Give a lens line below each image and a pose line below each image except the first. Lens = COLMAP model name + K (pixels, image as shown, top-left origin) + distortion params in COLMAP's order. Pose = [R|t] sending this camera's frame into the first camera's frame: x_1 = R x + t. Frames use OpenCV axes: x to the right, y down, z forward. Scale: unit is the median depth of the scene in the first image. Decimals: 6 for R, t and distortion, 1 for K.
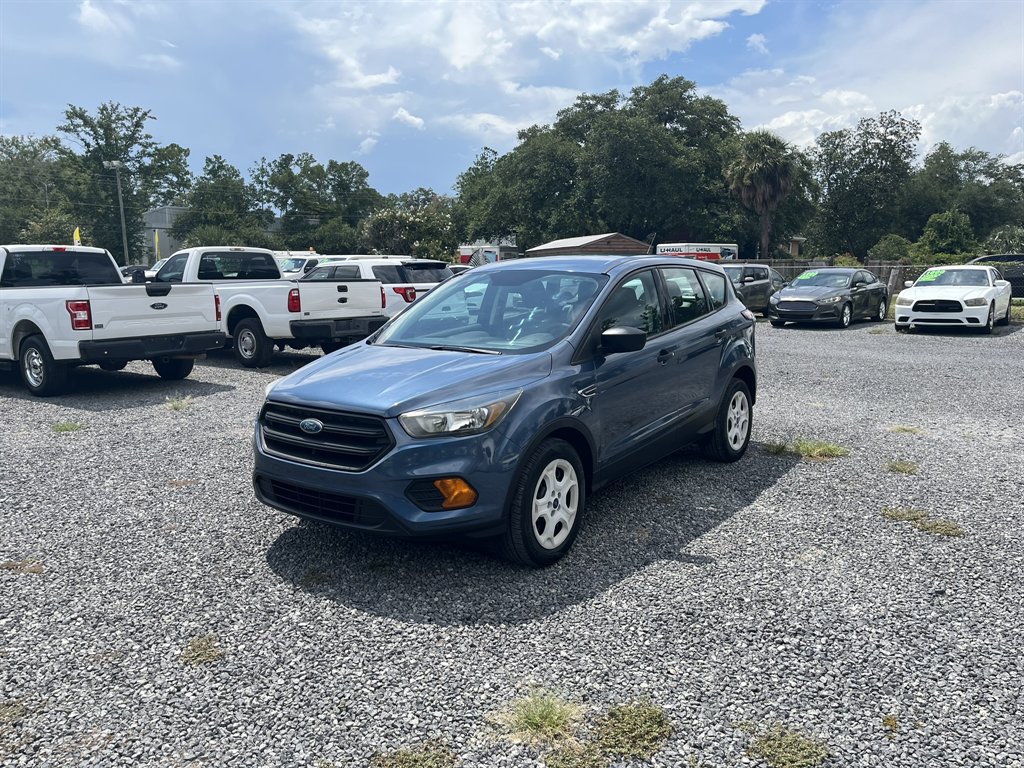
lens RADIAL K [[784.0, 0, 513.0], [0, 784.0, 366.8], [0, 0, 1]] dist [0.063565, -0.112521]
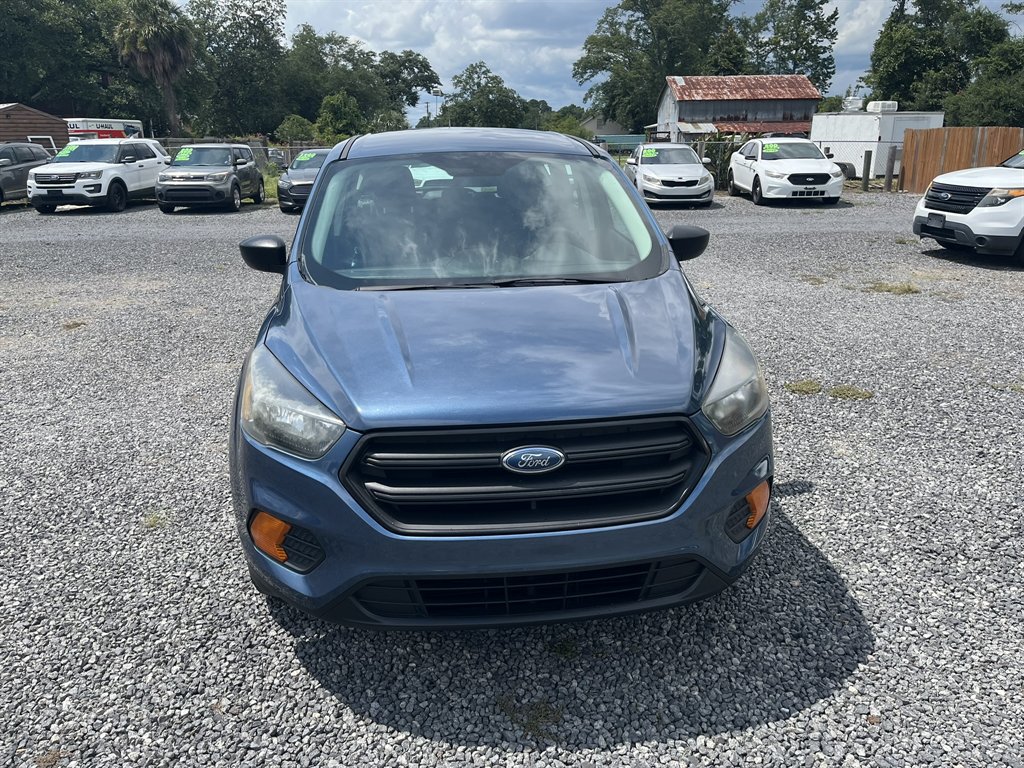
lens RADIAL K [[784.0, 0, 513.0], [0, 784.0, 366.8], [0, 0, 1]] dist [0.063565, -0.112521]
pose [[0.727161, -0.183487, 0.661490, -0.085049], [0.086086, 0.980383, 0.177311, -0.011234], [-0.681047, -0.071989, 0.728692, 0.089595]]
